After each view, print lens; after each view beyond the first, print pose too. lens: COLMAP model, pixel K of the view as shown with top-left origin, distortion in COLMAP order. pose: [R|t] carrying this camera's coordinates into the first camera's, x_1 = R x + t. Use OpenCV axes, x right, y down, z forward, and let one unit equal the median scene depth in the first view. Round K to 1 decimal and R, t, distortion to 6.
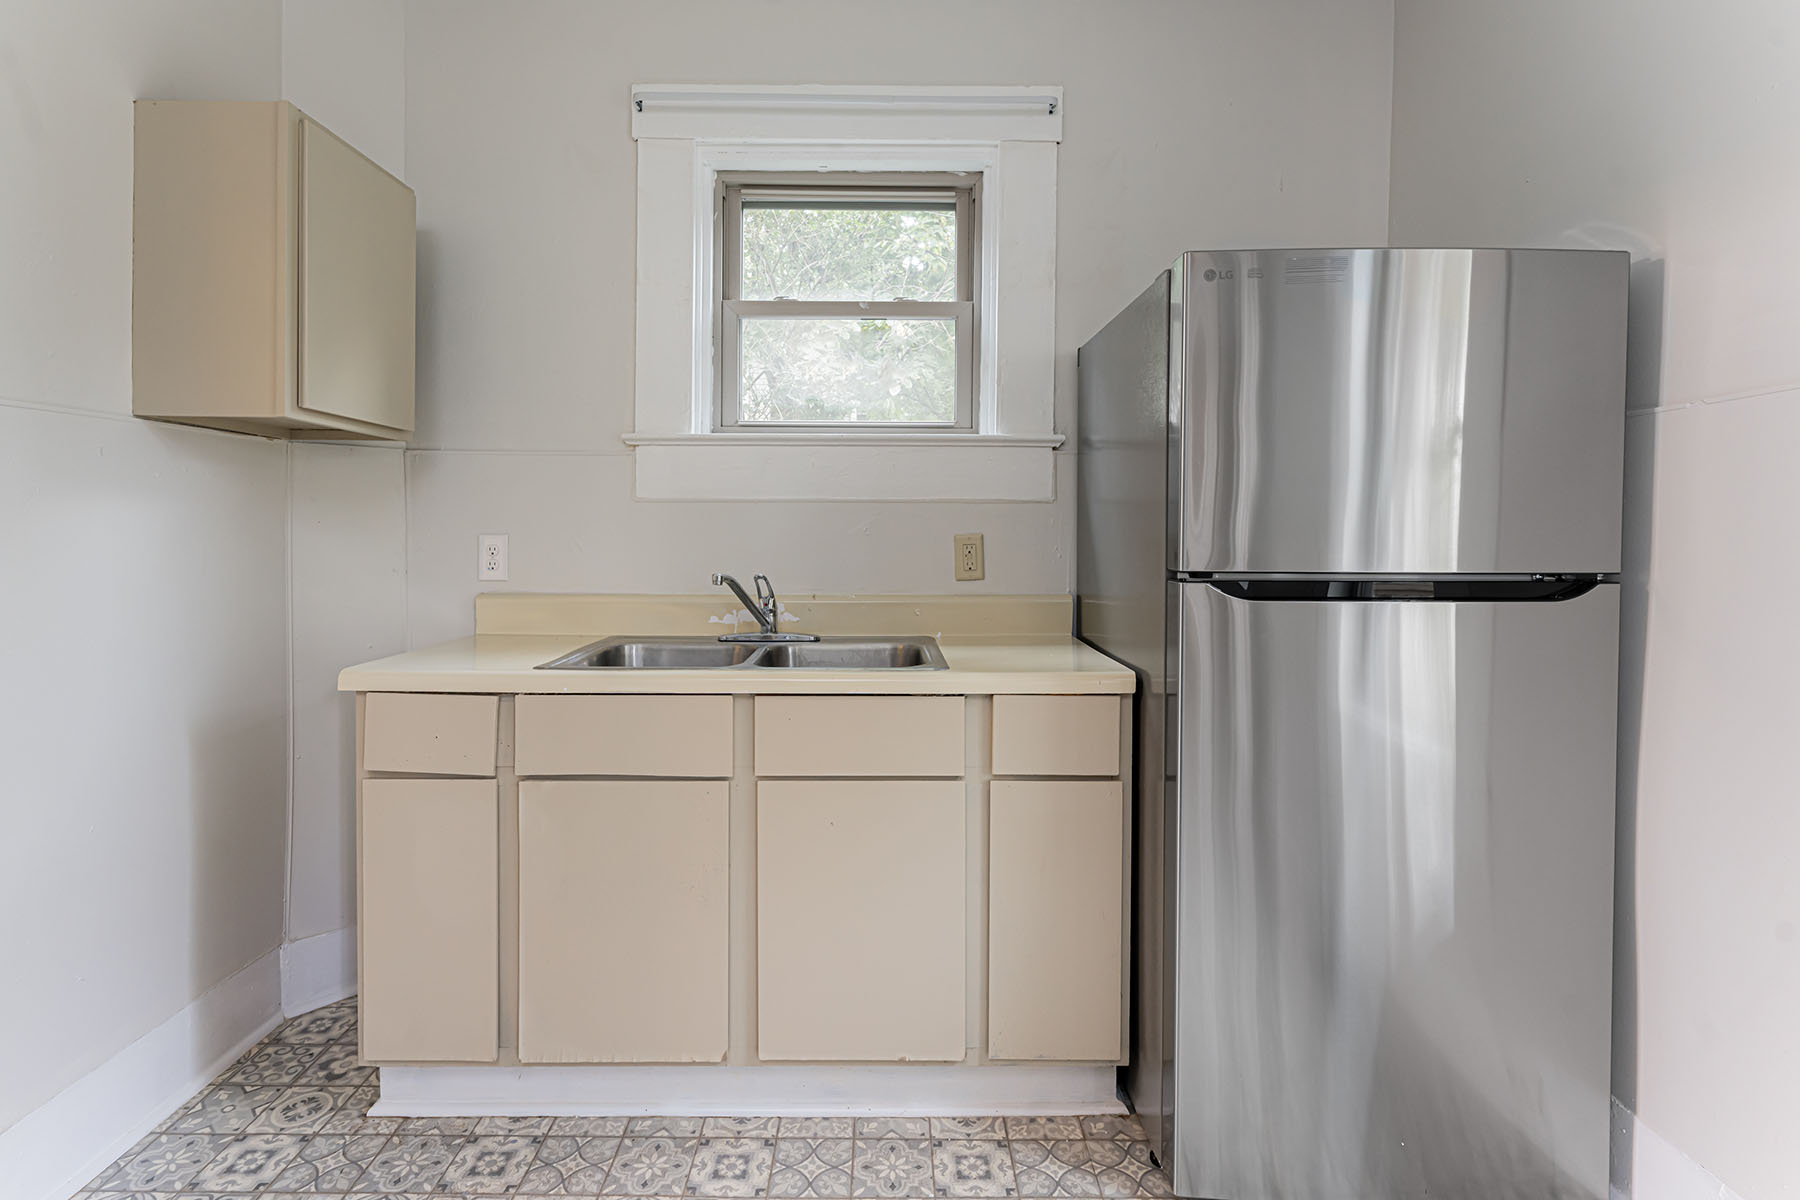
lens RADIAL K [[954.8, 0, 897.2], [0, 954.8, 556.3], [0, 0, 1]] dist [0.000764, 0.001836]
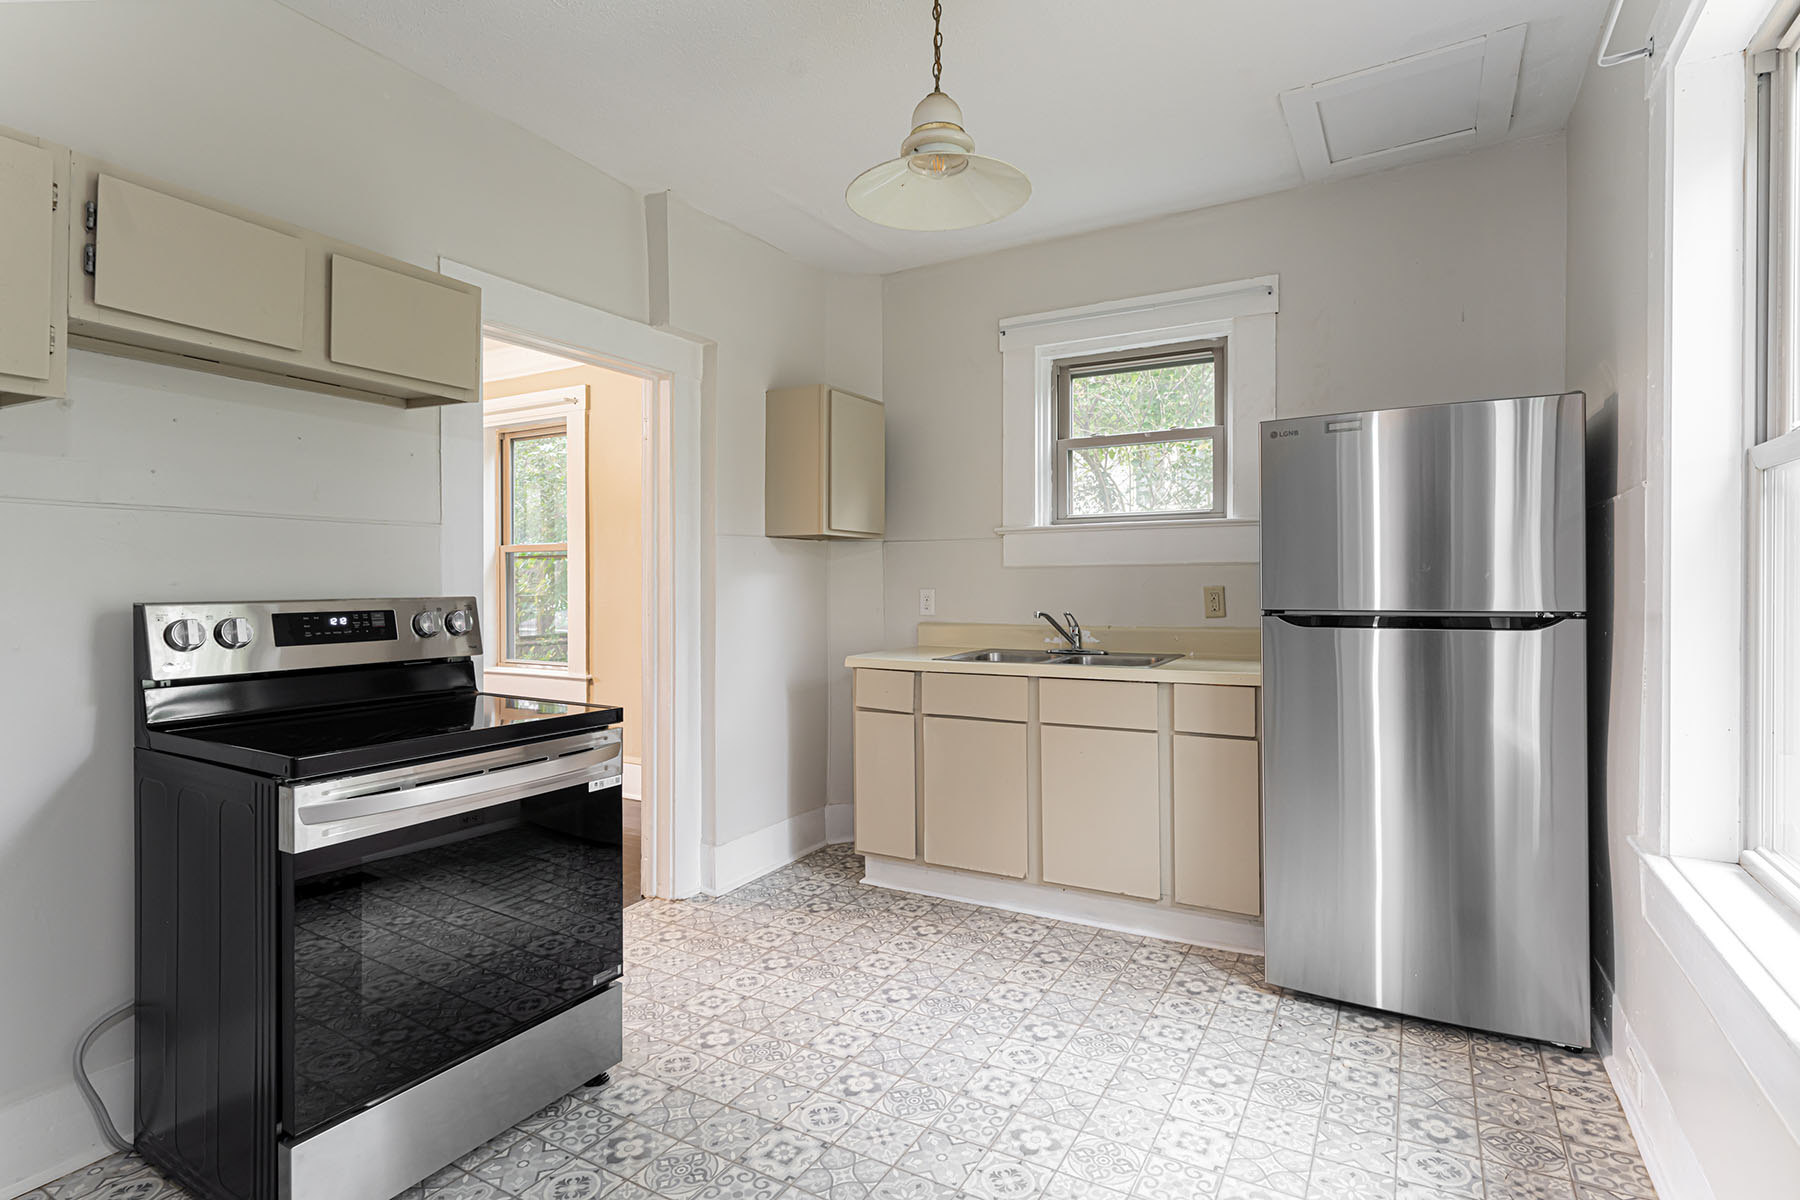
lens RADIAL K [[917.3, 0, 900.0], [0, 917.3, 600.0], [0, 0, 1]] dist [-0.000340, -0.000038]
pose [[0.872399, -0.002195, -0.488790, 0.449360], [0.001496, 0.999997, -0.001822, 0.000137], [0.488793, 0.000858, 0.872400, -0.619473]]
